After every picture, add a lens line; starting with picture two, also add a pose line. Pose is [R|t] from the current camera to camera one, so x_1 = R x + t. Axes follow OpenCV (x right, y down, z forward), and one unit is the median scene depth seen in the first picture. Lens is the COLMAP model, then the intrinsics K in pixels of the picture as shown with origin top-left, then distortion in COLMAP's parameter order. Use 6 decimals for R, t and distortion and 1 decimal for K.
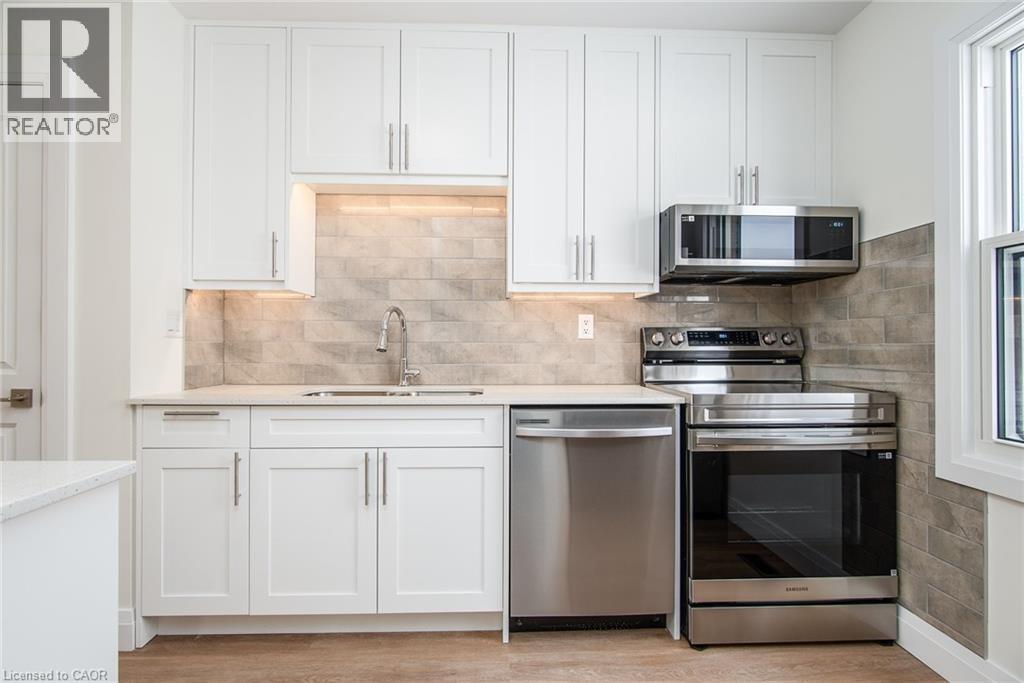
lens RADIAL K [[512.8, 0, 509.7], [0, 512.8, 343.1], [0, 0, 1]] dist [-0.007438, -0.000046]
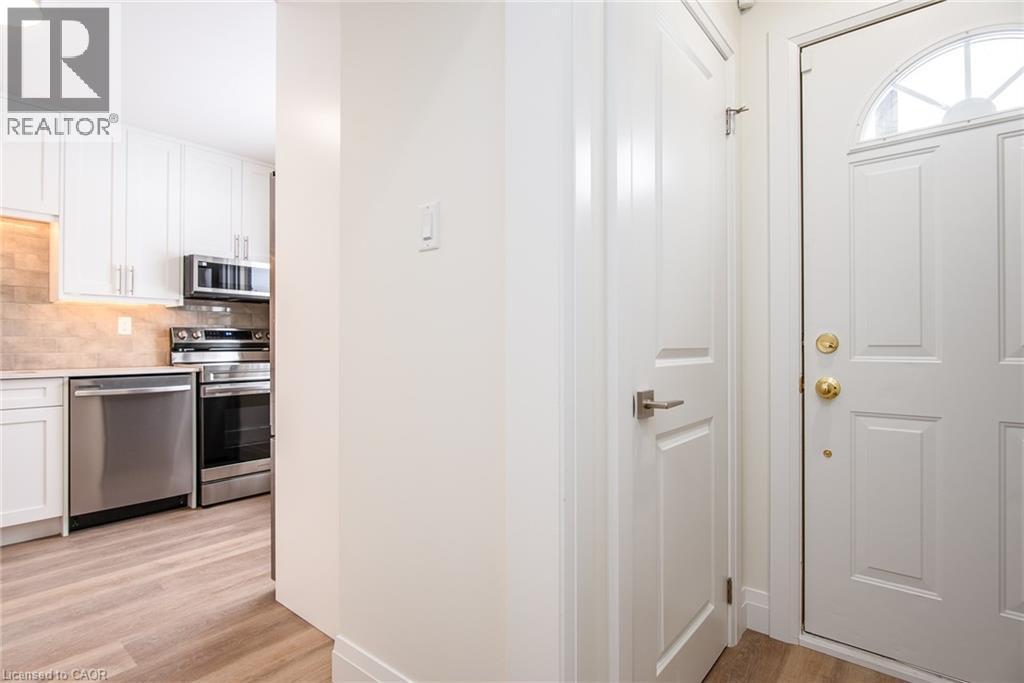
lens RADIAL K [[512.8, 0, 512.1], [0, 512.8, 343.6], [0, 0, 1]] dist [-0.007438, -0.000046]
pose [[0.671056, -0.001242, 0.741406, -0.184803], [0.000591, 0.999999, 0.001140, 0.016374], [-0.741407, -0.000327, 0.671056, -0.758899]]
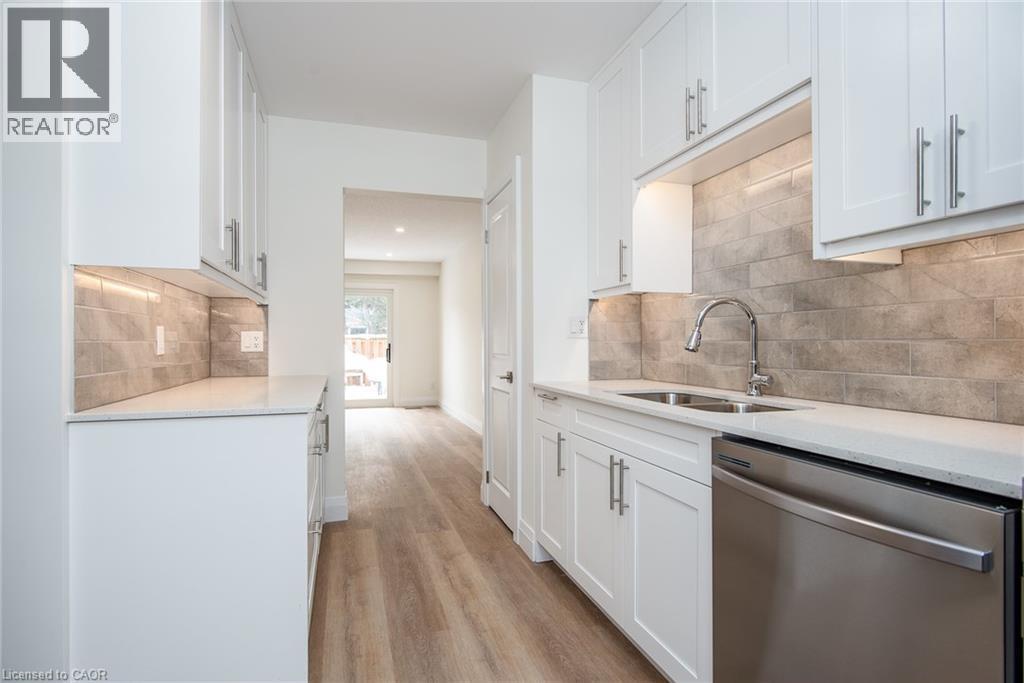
lens RADIAL K [[512.8, 0, 508.2], [0, 512.8, 341.0], [0, 0, 1]] dist [-0.007438, -0.000046]
pose [[0.268398, -0.006931, -0.963283, 0.459976], [0.008407, 0.999953, -0.004852, -0.000093], [0.963271, -0.006796, 0.268444, 0.421110]]
